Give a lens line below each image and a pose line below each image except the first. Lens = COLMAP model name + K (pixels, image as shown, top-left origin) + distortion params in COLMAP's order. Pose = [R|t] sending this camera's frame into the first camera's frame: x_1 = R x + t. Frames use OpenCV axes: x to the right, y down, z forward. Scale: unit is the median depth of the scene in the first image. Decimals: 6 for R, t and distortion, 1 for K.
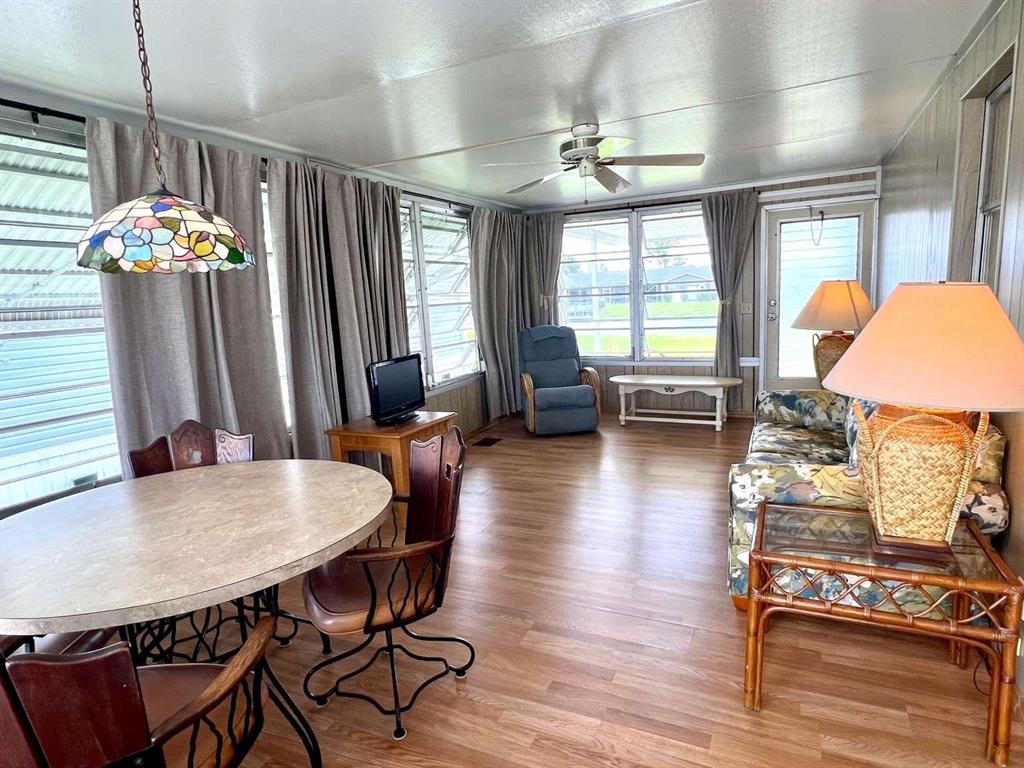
lens RADIAL K [[572.0, 0, 512.0], [0, 572.0, 384.0], [0, 0, 1]] dist [-0.000458, -0.000176]
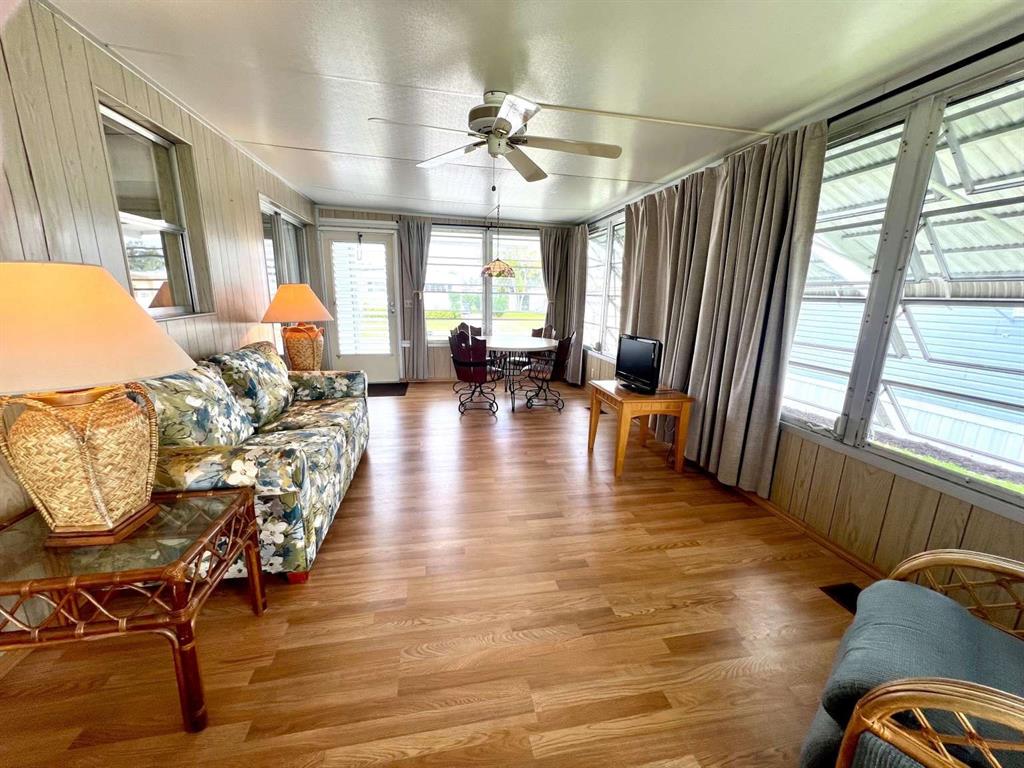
lens RADIAL K [[407.4, 0, 515.4], [0, 407.4, 386.7], [0, 0, 1]] dist [-0.000946, -0.000226]
pose [[0.955888, 0.012391, 0.293471, -0.026220], [-0.034804, 0.996849, 0.071273, -0.042371], [-0.291663, -0.078343, 0.953307, 0.345846]]
